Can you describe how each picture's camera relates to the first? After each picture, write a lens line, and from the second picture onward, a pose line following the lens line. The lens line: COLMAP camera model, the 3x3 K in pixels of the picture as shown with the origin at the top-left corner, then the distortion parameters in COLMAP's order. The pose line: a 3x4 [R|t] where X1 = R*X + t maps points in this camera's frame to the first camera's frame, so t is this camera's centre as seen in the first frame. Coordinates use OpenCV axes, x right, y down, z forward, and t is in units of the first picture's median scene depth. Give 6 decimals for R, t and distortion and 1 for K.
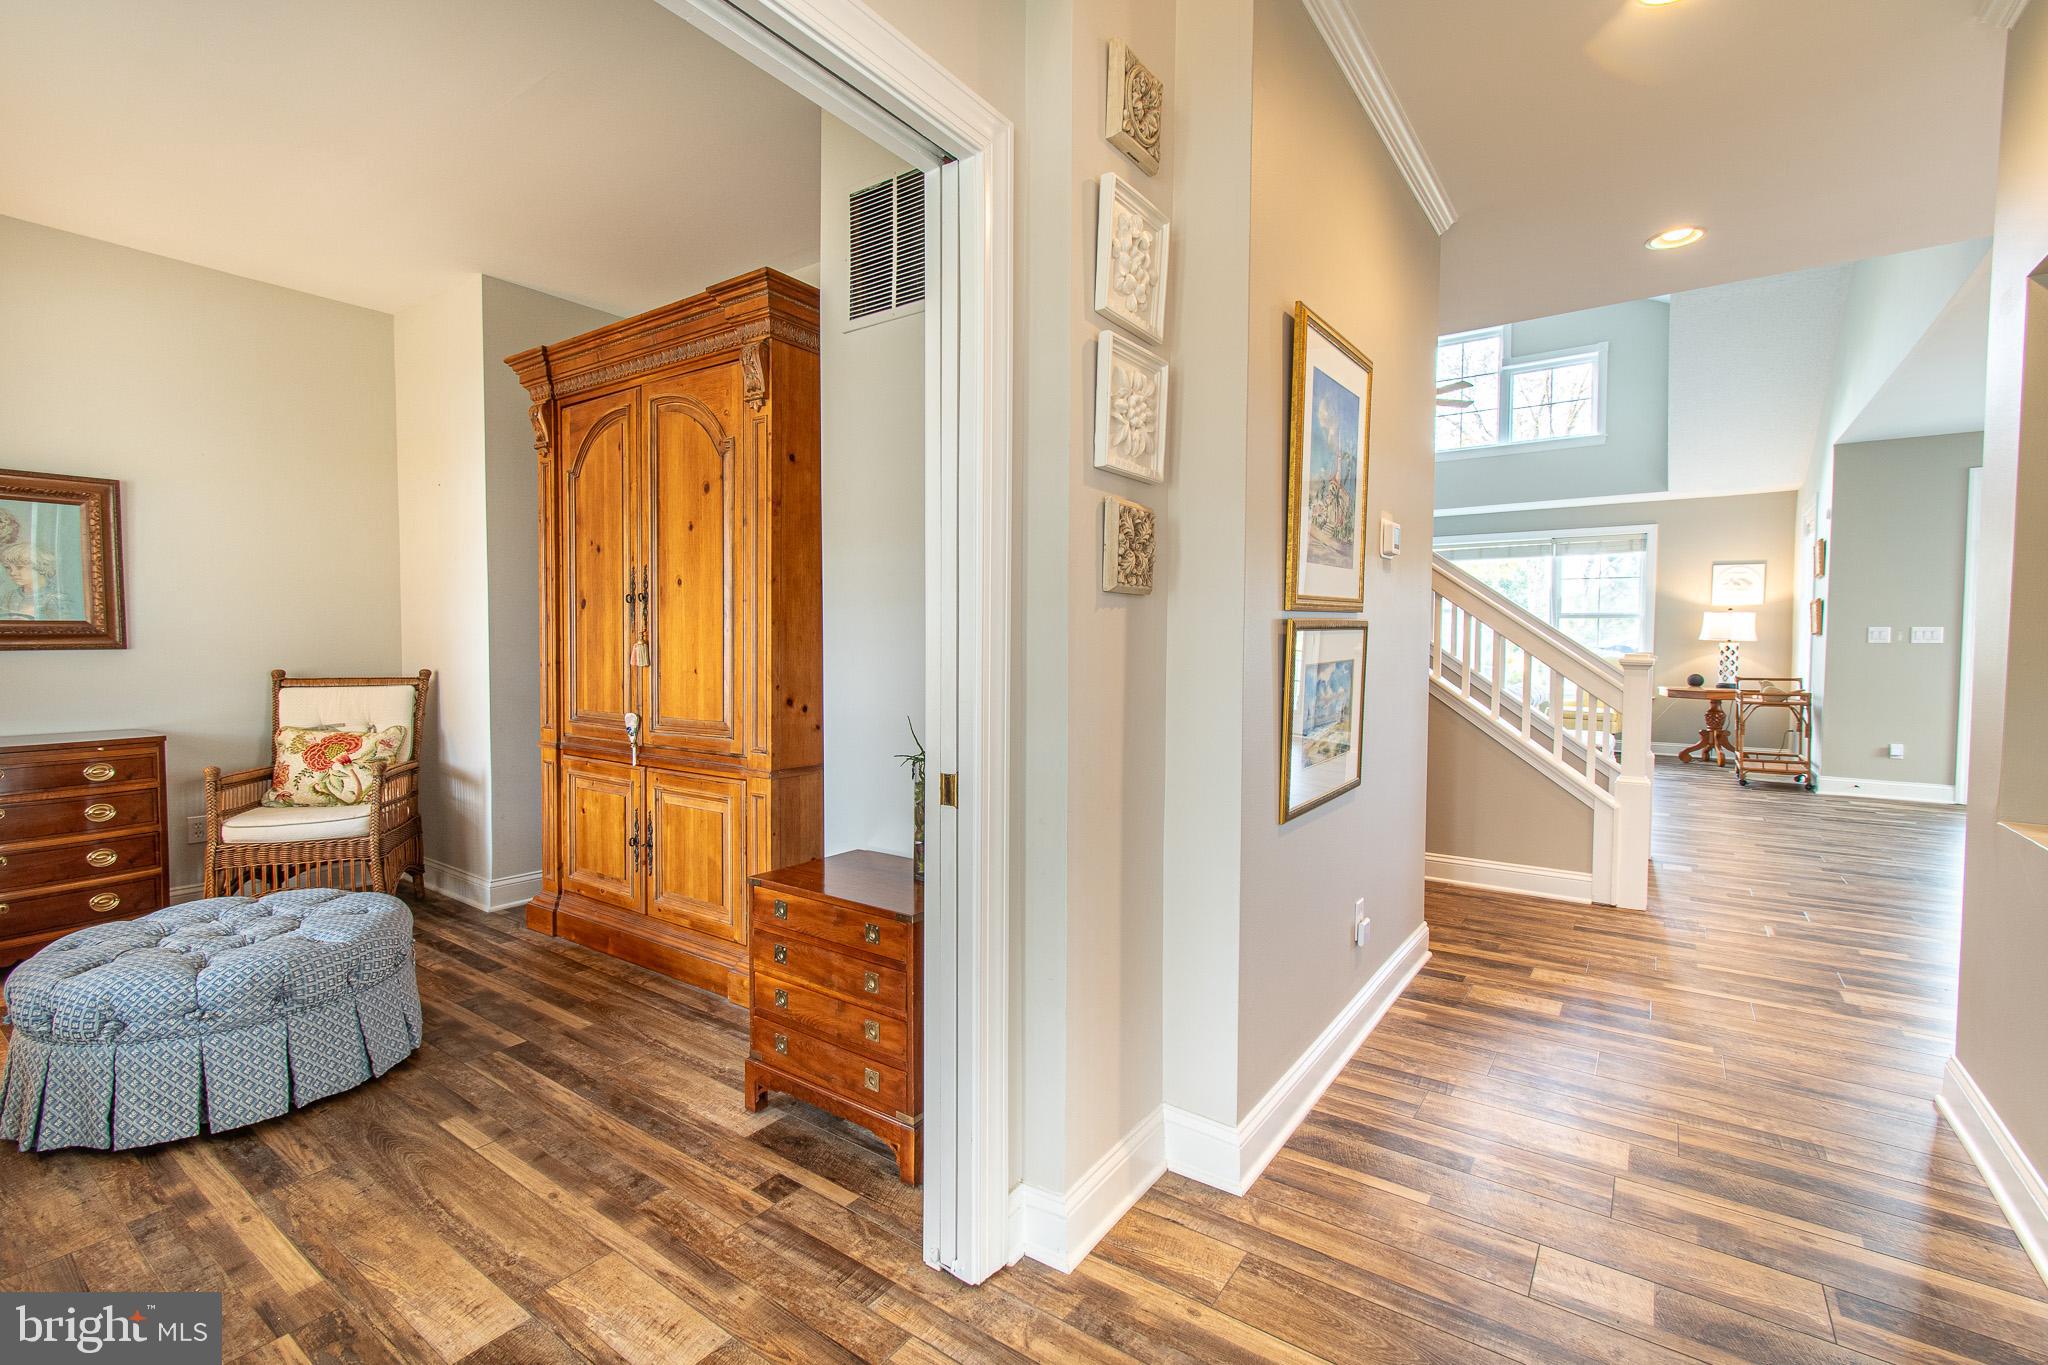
lens RADIAL K [[903.2, 0, 1020.7], [0, 903.2, 676.8], [0, 0, 1]] dist [0.002692, -0.000586]
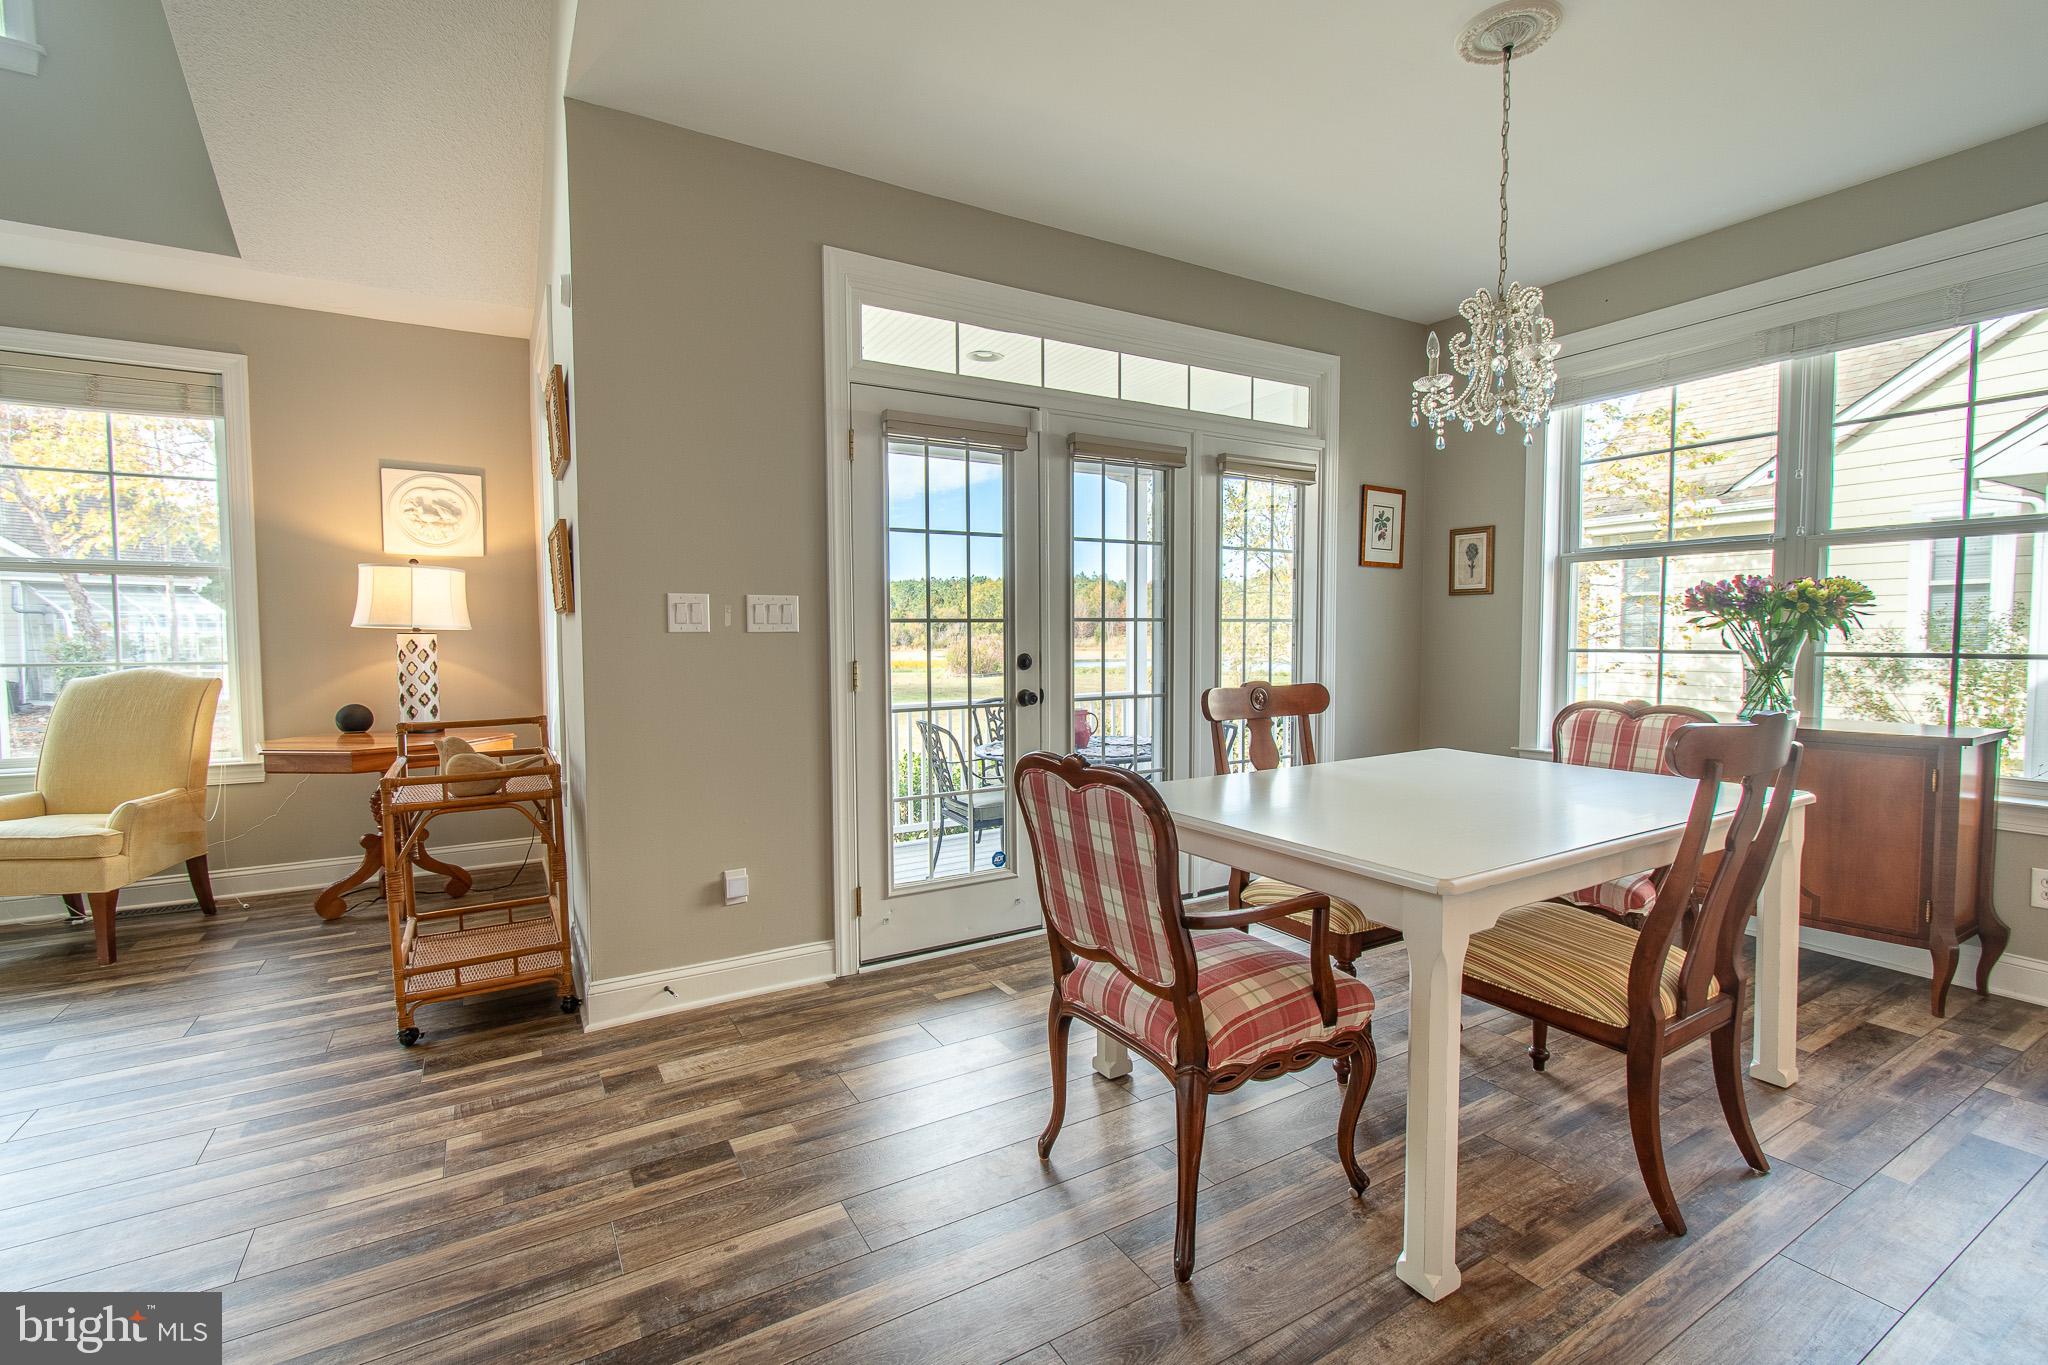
lens RADIAL K [[903.2, 0, 1020.7], [0, 903.2, 676.8], [0, 0, 1]] dist [0.002692, -0.000586]
pose [[0.401976, -0.052975, 0.914116, 1.433923], [0.044414, 0.998278, 0.038321, -0.059734], [-0.914572, 0.025196, 0.403637, 1.579288]]
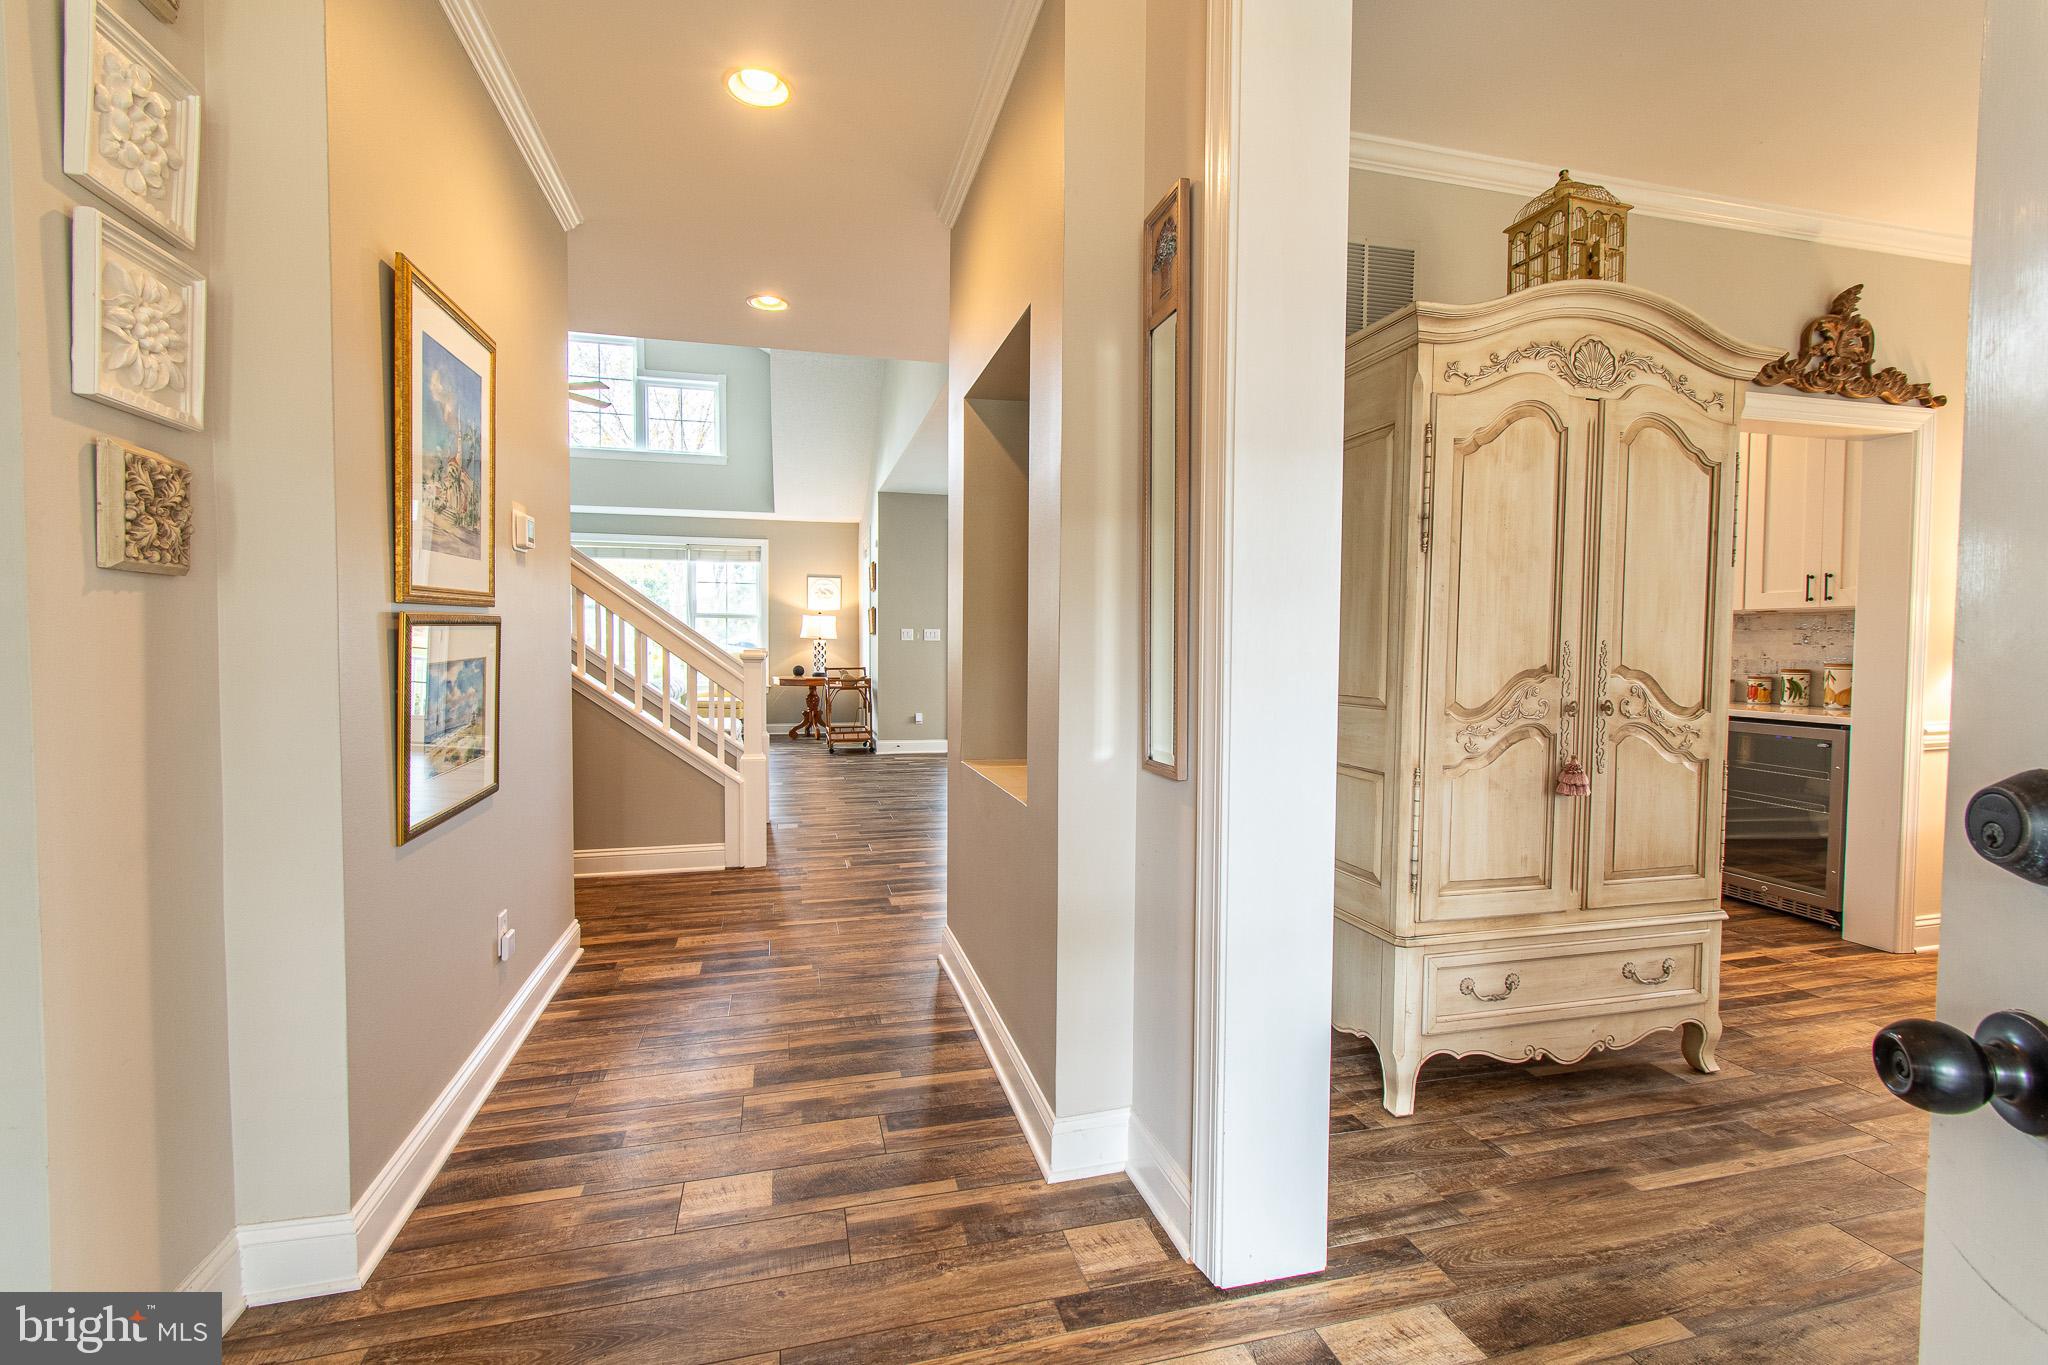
lens RADIAL K [[903.2, 0, 1020.7], [0, 903.2, 676.8], [0, 0, 1]] dist [0.002692, -0.000586]
pose [[0.638172, -0.029371, 0.769334, 0.001585], [0.026578, 0.999517, 0.016112, 0.000621], [-0.769435, 0.010165, 0.638644, -0.021178]]
